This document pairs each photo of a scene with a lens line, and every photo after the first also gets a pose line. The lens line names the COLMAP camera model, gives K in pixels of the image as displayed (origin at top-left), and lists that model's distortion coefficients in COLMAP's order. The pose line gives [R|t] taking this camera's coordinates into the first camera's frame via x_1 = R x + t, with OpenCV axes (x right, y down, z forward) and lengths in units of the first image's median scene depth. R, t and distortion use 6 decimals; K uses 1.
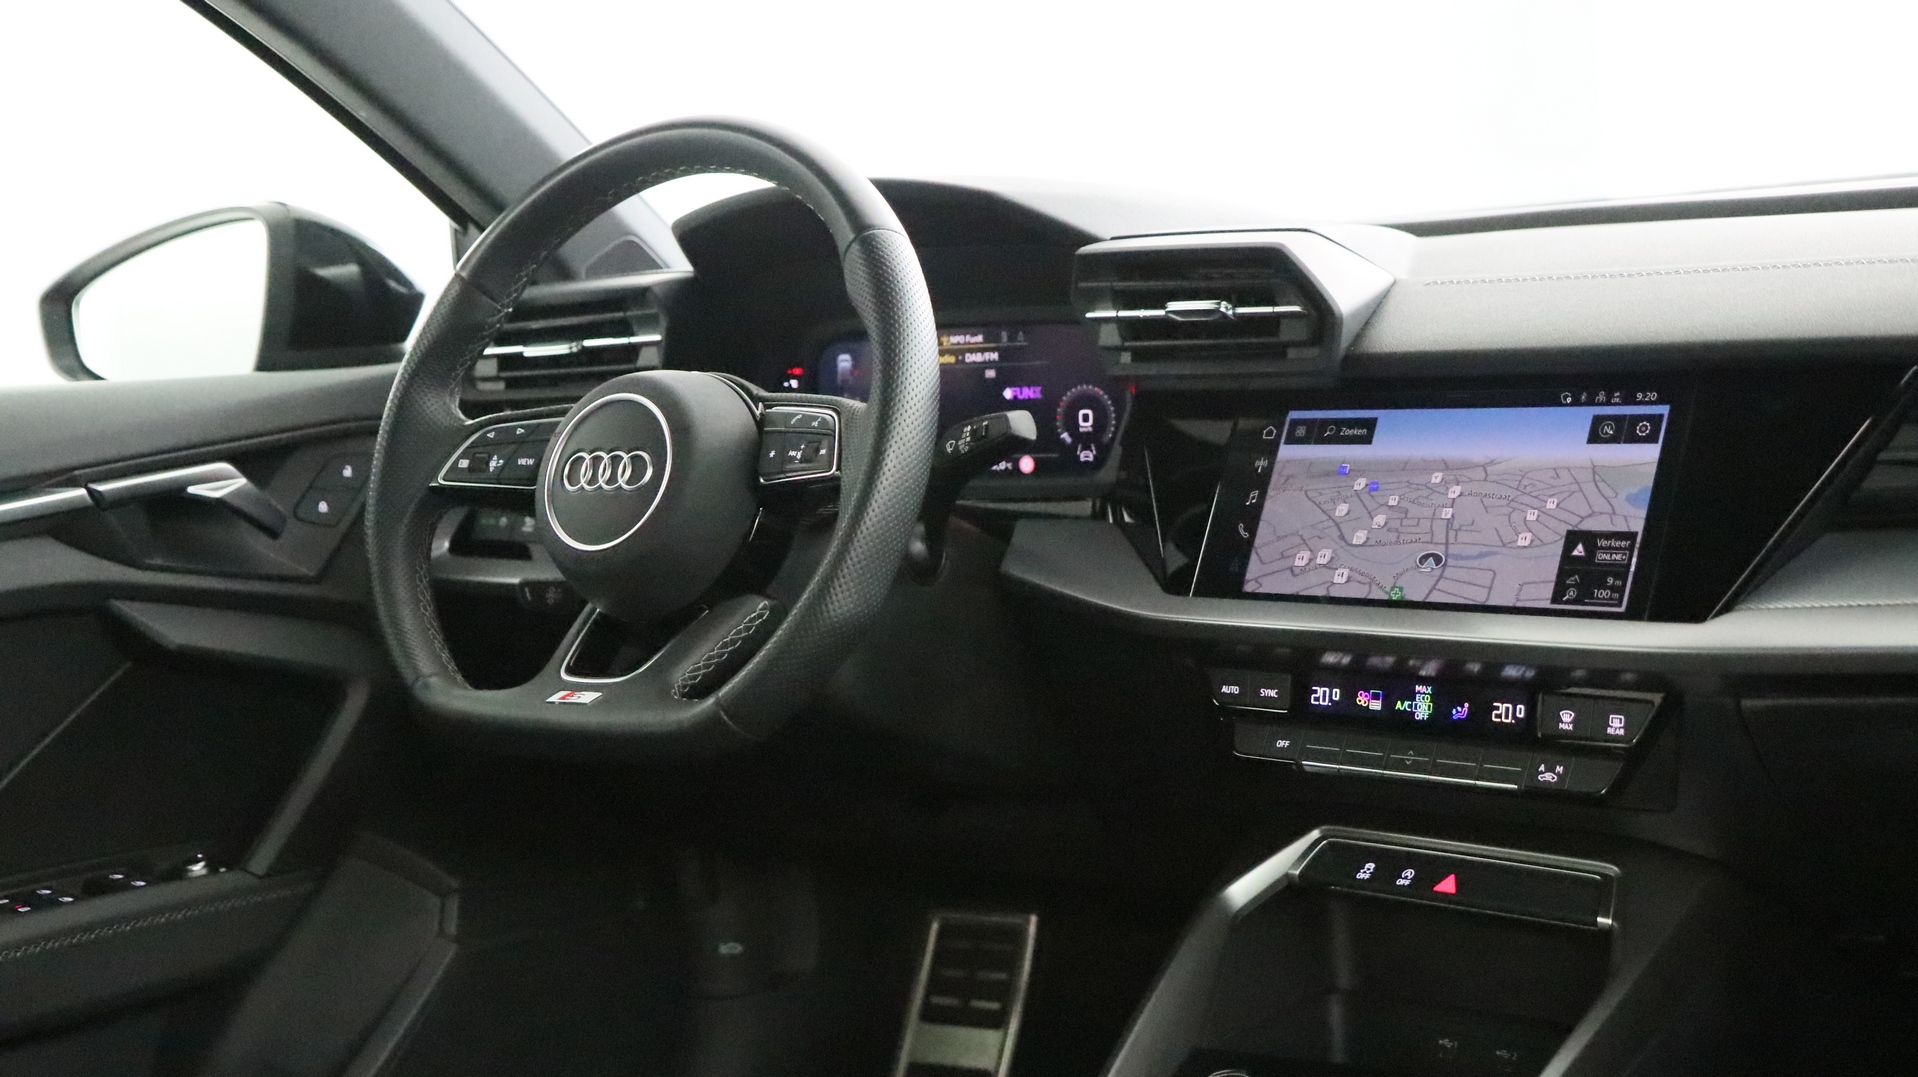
lens RADIAL K [[2381.7, 0, 963.8], [0, 2381.7, 542.6], [0, 0, 1]] dist [0.013749, 0.000000]
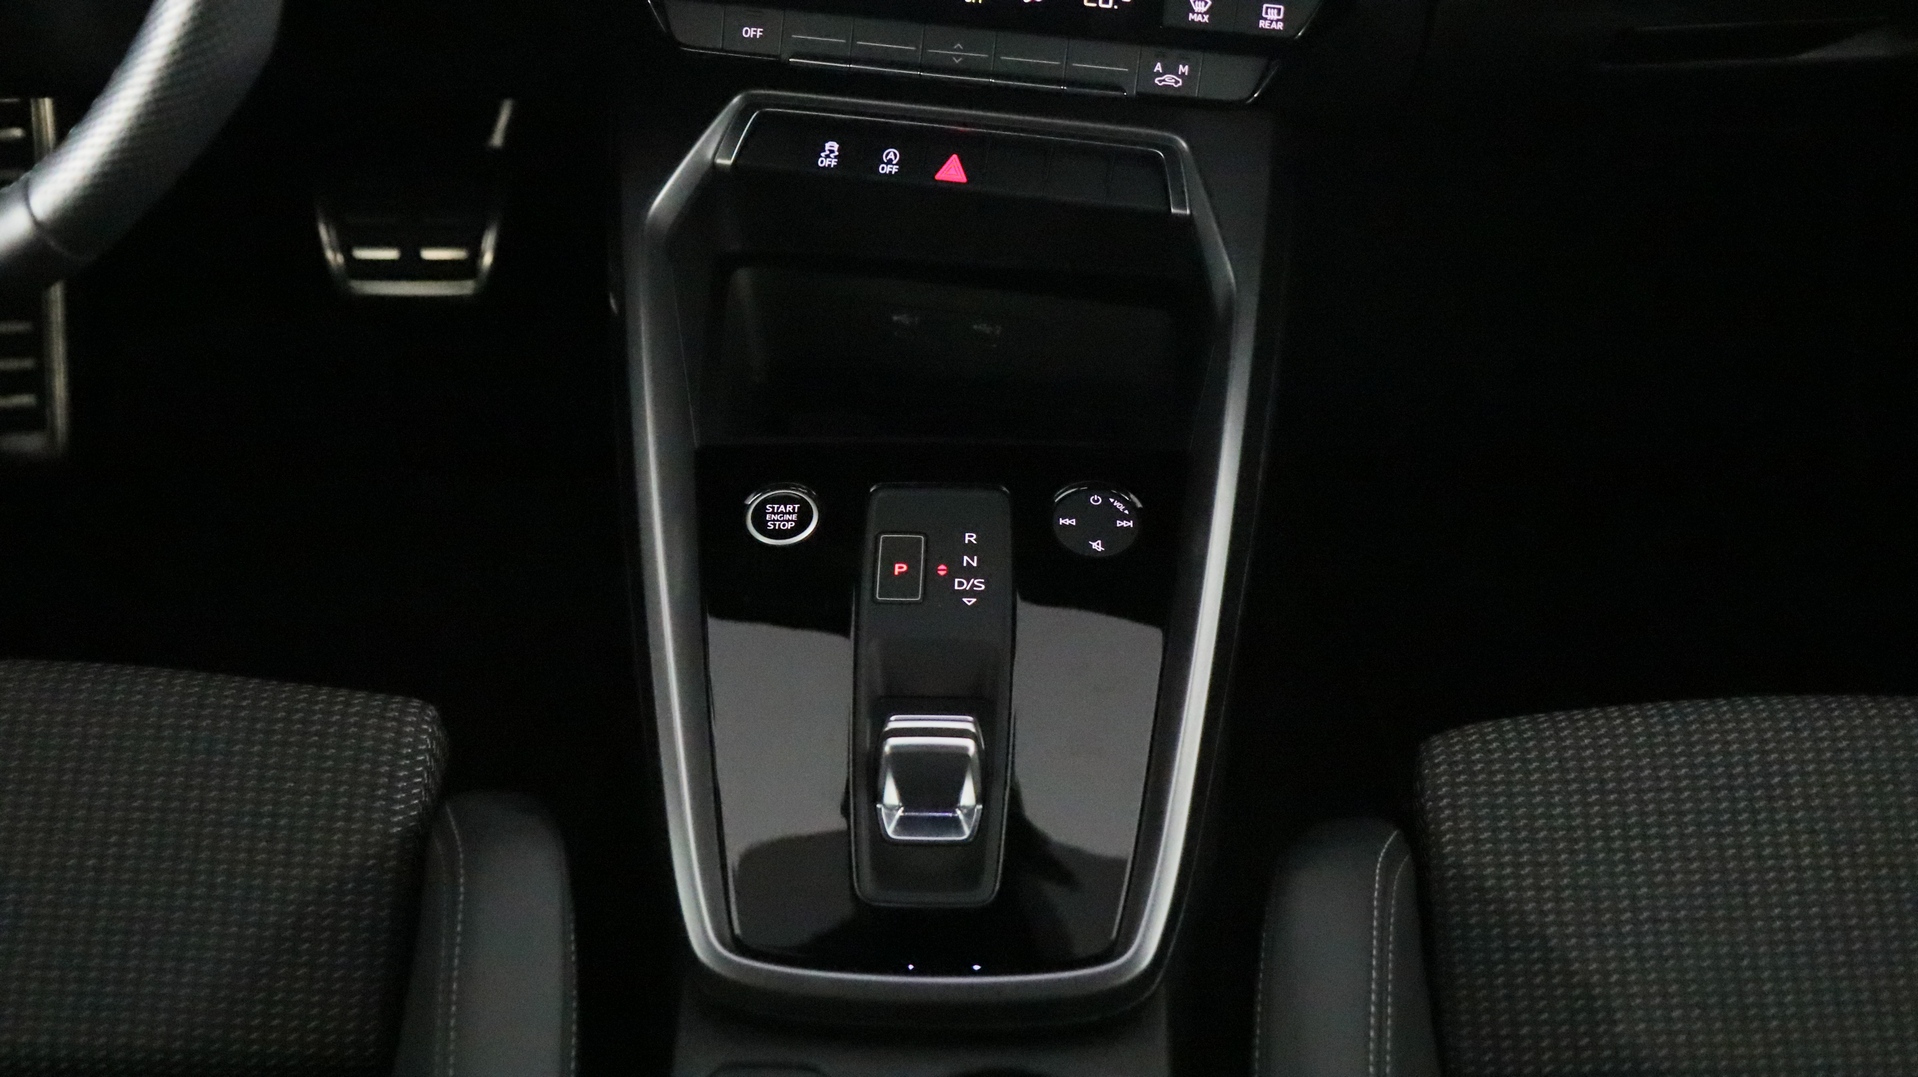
lens RADIAL K [[2381.7, 0, 958.6], [0, 2381.7, 534.7], [0, 0, 1]] dist [0.013749, 0.000000]
pose [[0.830421, -0.294500, 0.472938, -0.198891], [-0.003260, 0.846291, 0.532711, -0.170304], [-0.557127, -0.443916, 0.701818, 0.392164]]
